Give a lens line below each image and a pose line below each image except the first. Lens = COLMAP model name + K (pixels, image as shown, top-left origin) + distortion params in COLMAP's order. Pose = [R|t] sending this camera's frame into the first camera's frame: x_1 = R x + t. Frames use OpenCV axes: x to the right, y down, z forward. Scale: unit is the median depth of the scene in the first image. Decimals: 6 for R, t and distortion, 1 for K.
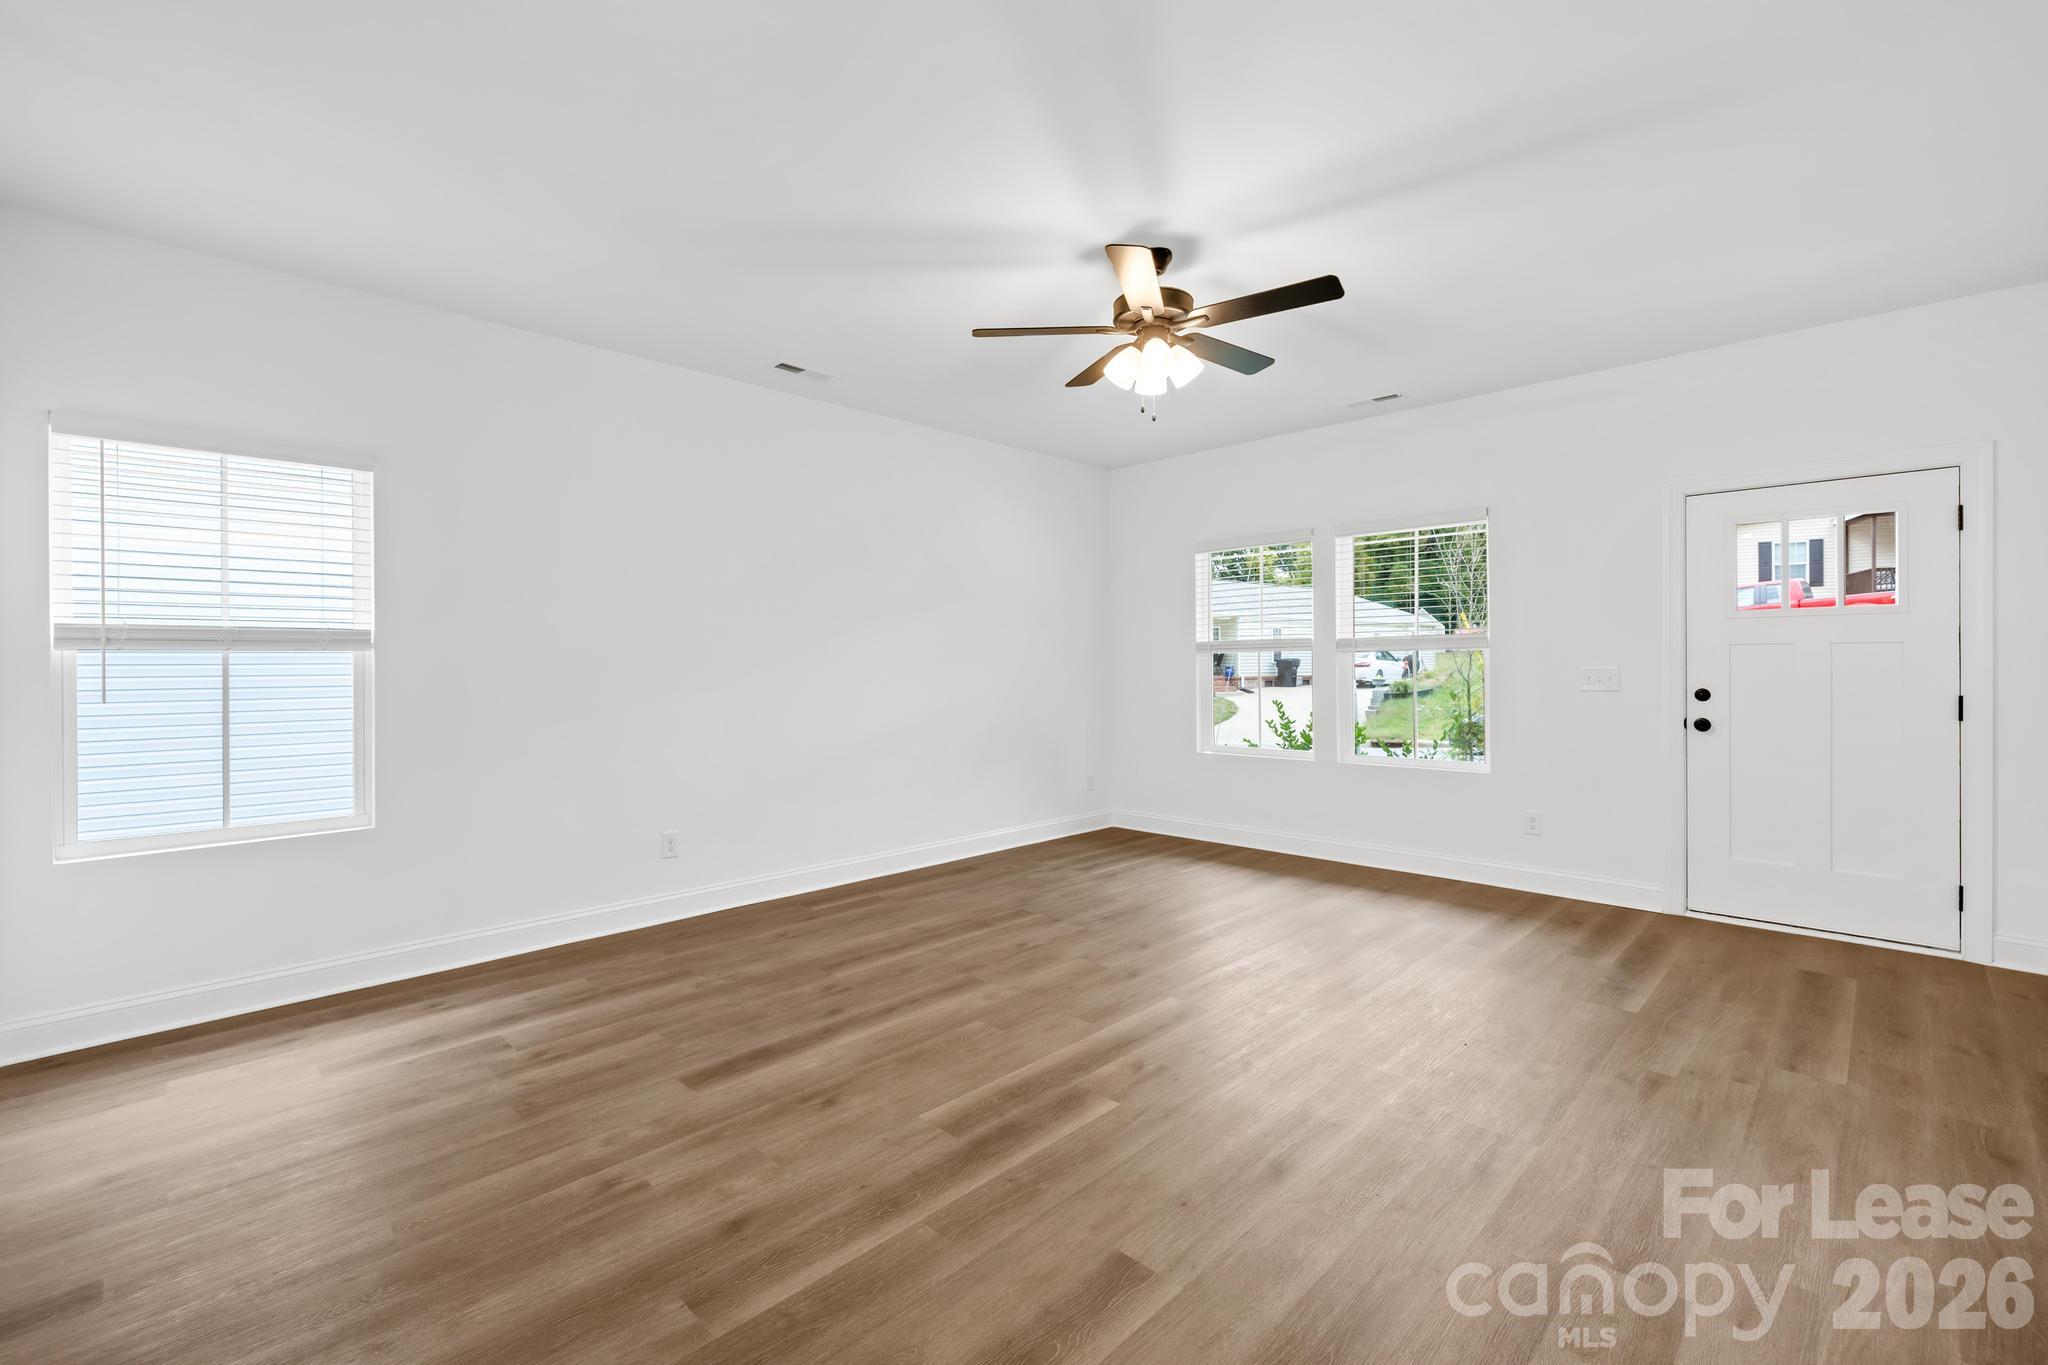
lens RADIAL K [[900.2, 0, 1007.5], [0, 900.2, 706.1], [0, 0, 1]] dist [0.001496, -0.000242]
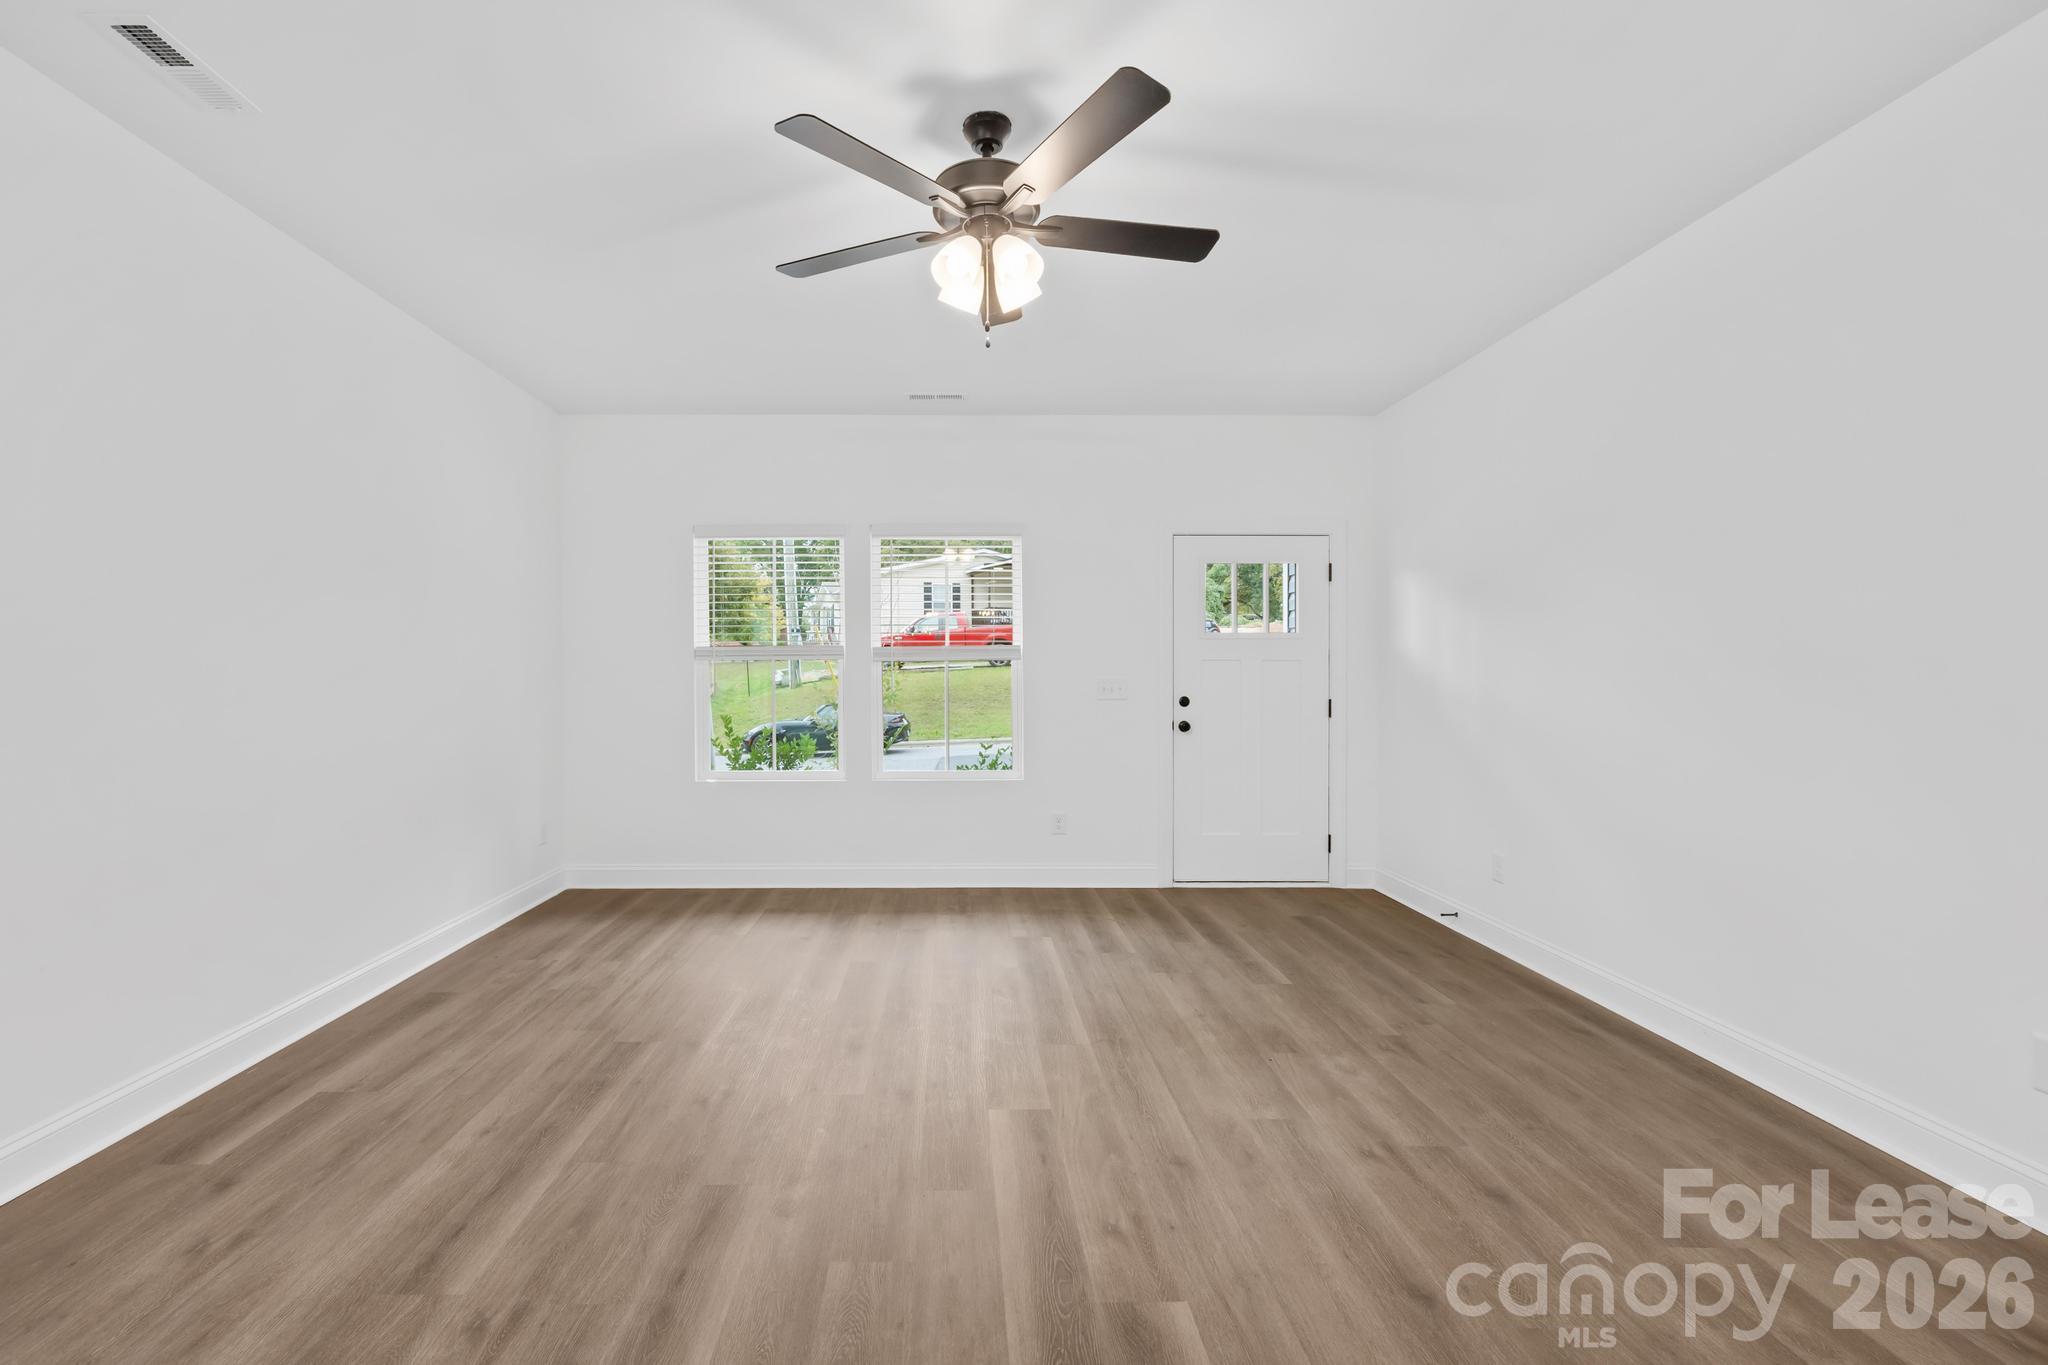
lens RADIAL K [[900.2, 0, 977.8], [0, 900.2, 696.4], [0, 0, 1]] dist [0.001496, -0.000242]
pose [[0.696845, -0.010867, 0.717139, -0.320600], [0.027429, 0.999558, -0.011506, -0.014362], [-0.716697, 0.027688, 0.696835, 0.410840]]
